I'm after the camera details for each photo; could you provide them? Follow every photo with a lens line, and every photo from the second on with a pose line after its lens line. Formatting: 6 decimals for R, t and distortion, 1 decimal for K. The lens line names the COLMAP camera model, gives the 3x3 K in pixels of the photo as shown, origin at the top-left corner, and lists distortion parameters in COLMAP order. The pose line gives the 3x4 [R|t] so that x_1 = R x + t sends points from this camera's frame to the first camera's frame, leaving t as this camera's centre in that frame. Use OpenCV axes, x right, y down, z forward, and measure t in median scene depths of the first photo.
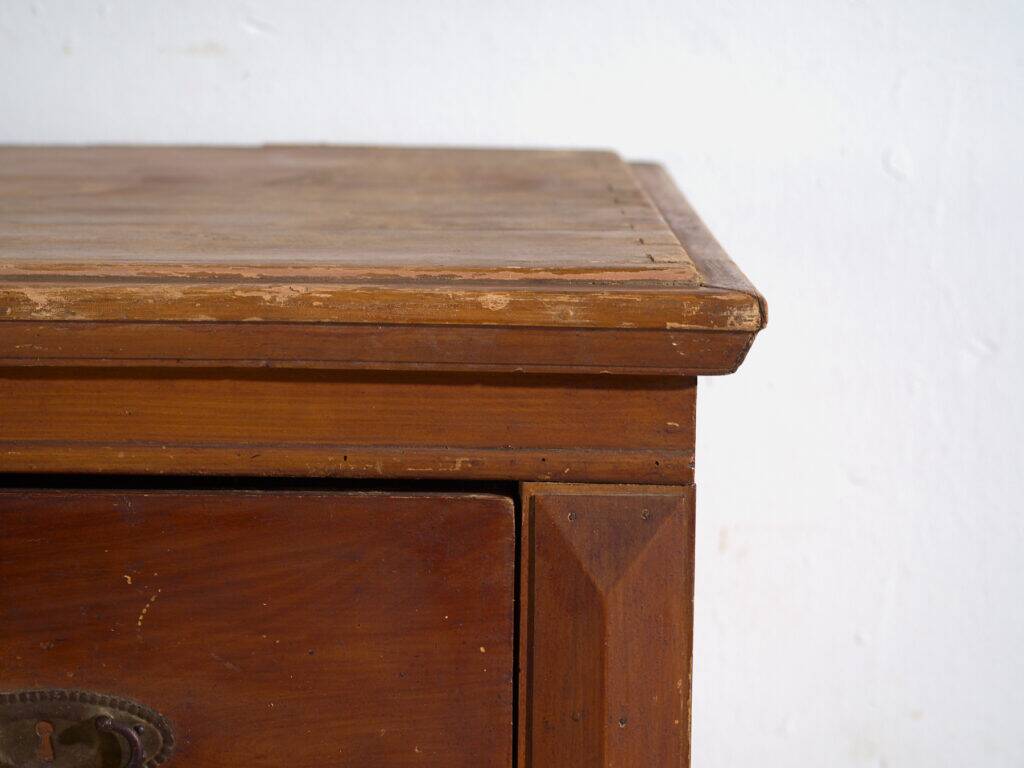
lens RADIAL K [[2892.2, 0, 515.5], [0, 2892.2, 380.1], [0, 0, 1]] dist [-0.078843, 0.000000]
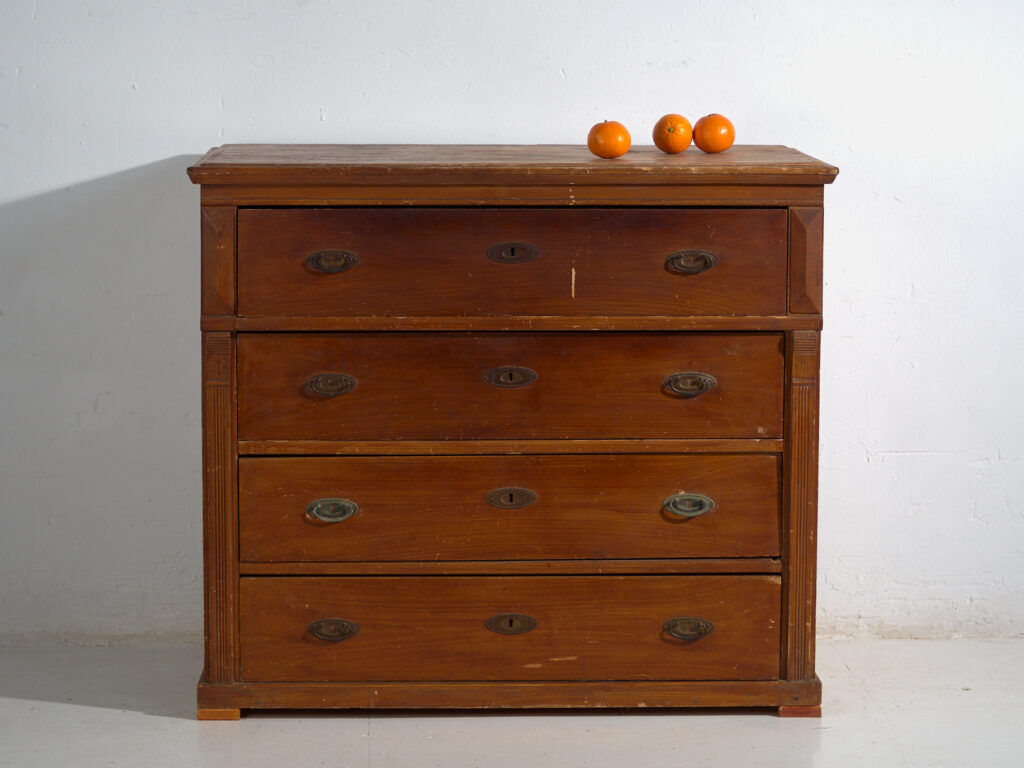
lens RADIAL K [[2892.2, 0, 483.7], [0, 2892.2, 362.6], [0, 0, 1]] dist [-0.078843, 0.000000]
pose [[0.999314, -0.012291, 0.034942, -0.689025], [0.011394, 0.999603, 0.025777, 0.167864], [-0.035245, -0.025361, 0.999057, -3.878258]]
